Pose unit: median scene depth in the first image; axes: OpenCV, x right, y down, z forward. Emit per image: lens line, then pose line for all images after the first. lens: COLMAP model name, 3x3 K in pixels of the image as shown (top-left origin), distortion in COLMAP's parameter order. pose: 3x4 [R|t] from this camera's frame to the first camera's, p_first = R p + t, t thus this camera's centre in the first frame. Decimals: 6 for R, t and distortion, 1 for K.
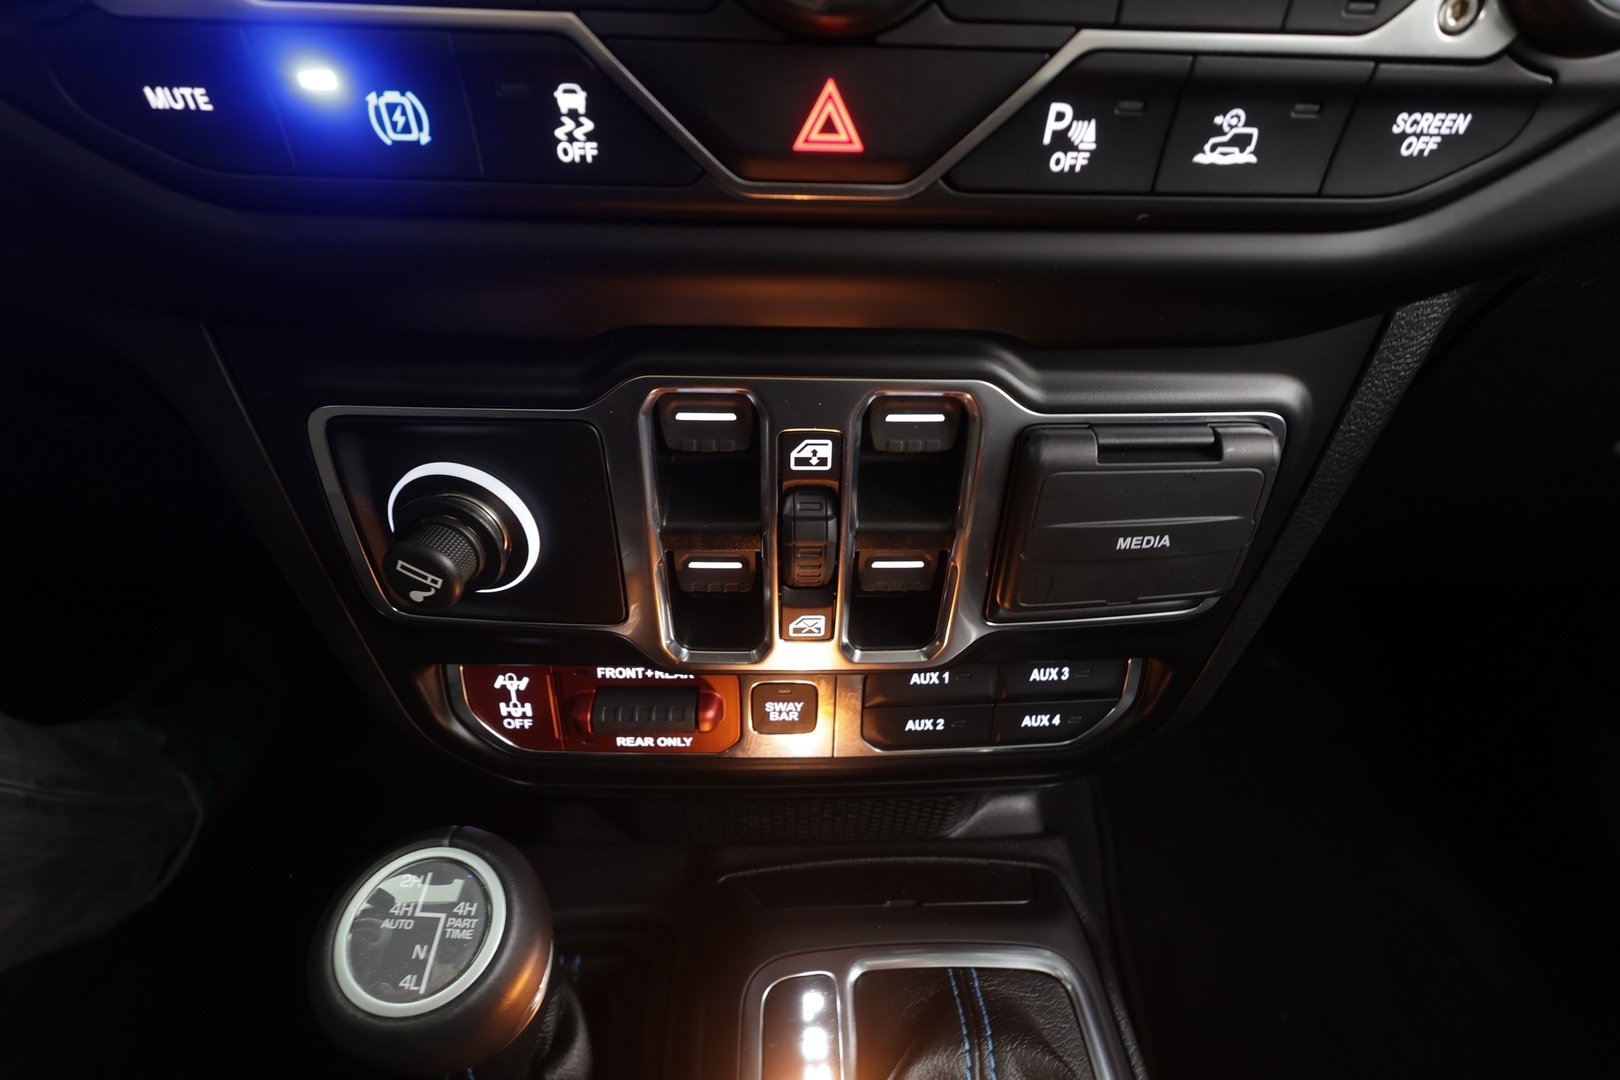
lens RADIAL K [[798.7, 0, 814.9], [0, 798.7, 543.9], [0, 0, 1]] dist [0.000032, 0.000237]
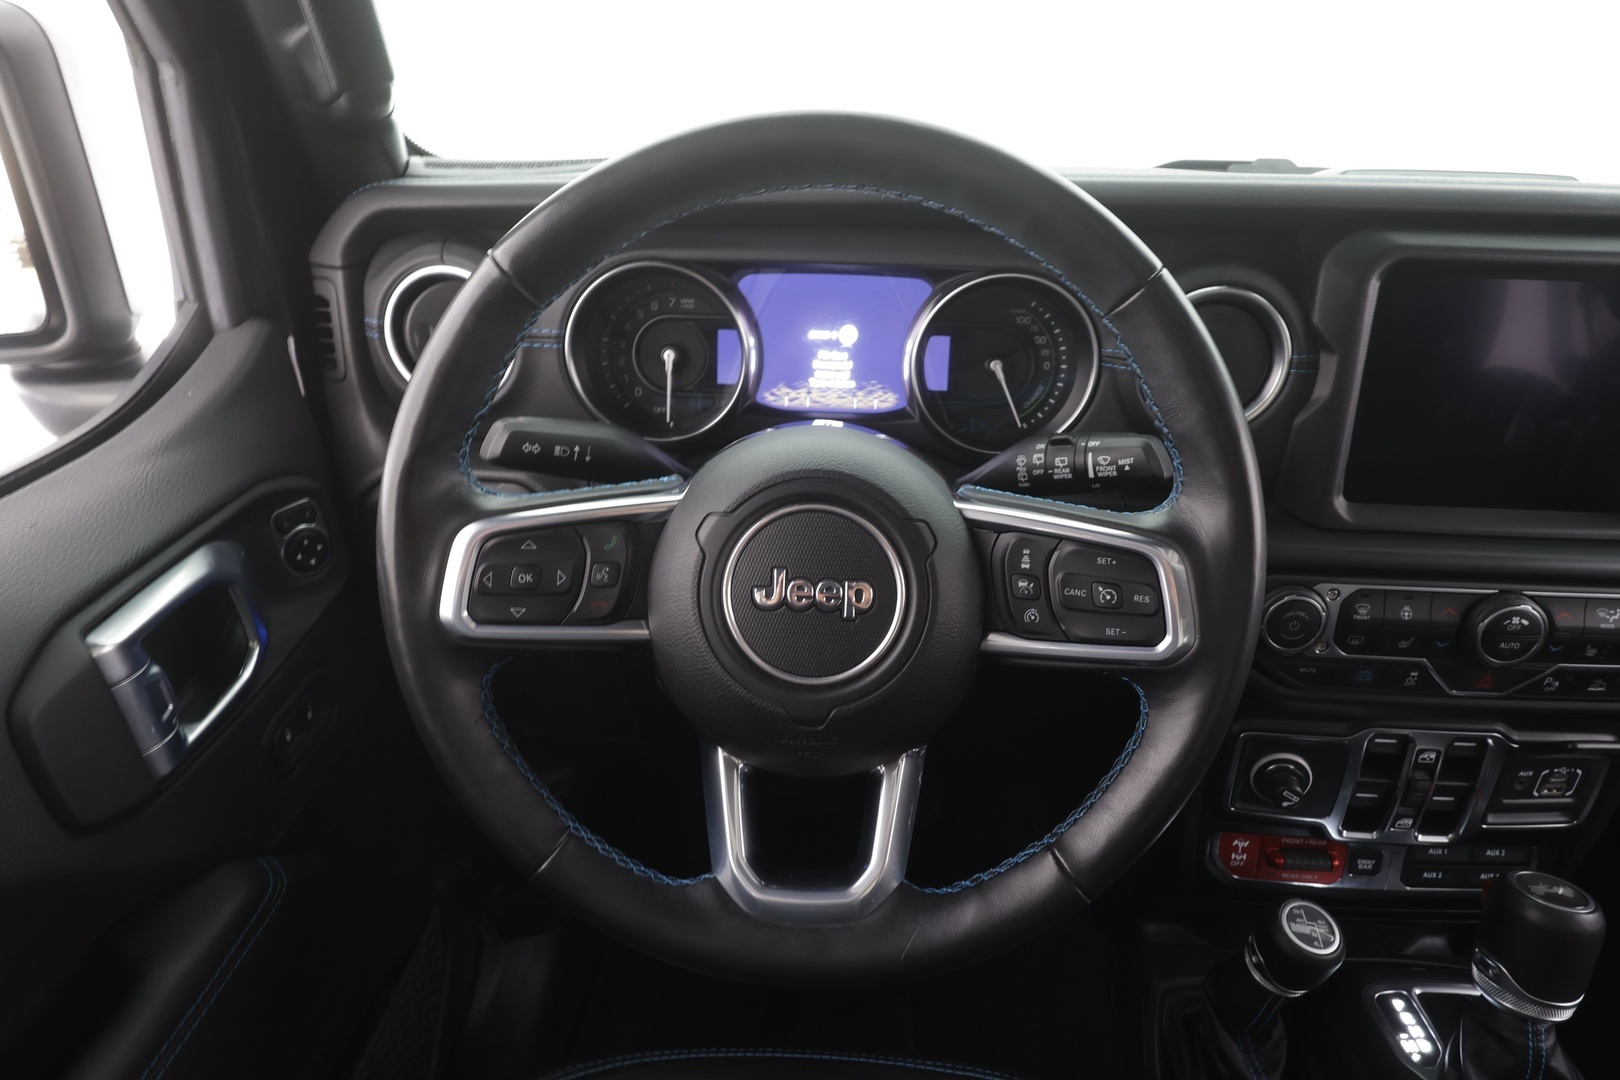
lens RADIAL K [[980.1, 0, 809.7], [0, 980.1, 544.5], [0, 0, 1]] dist [0.000175, 0.001856]
pose [[0.996519, 0.028070, -0.078495, -1.479229], [-0.042335, 0.981550, -0.186462, -0.087313], [0.071812, 0.189136, 0.979321, -2.035421]]
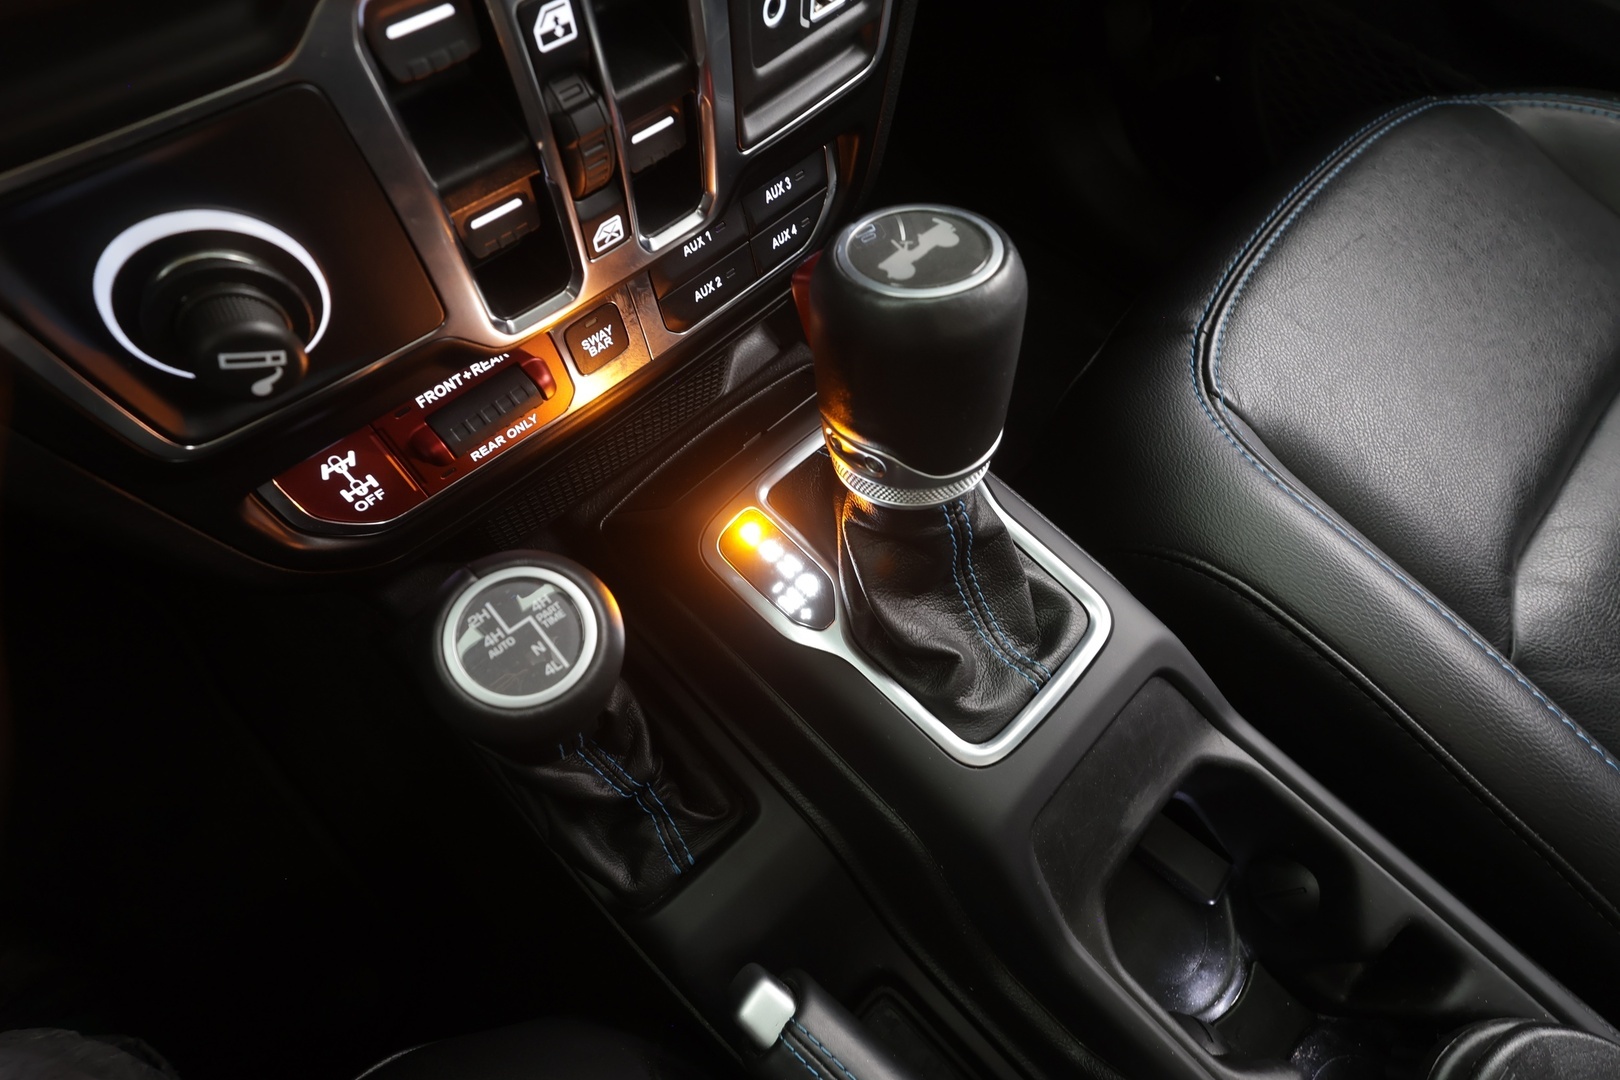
lens RADIAL K [[748.6, 0, 810.0], [0, 748.6, 535.7], [0, 0, 1]] dist [-0.005059, 0.002725]
pose [[0.744348, -0.594433, 0.304295, -0.308061], [0.389870, 0.756781, 0.524675, -0.003550], [-0.542169, -0.271905, 0.795060, 0.010111]]
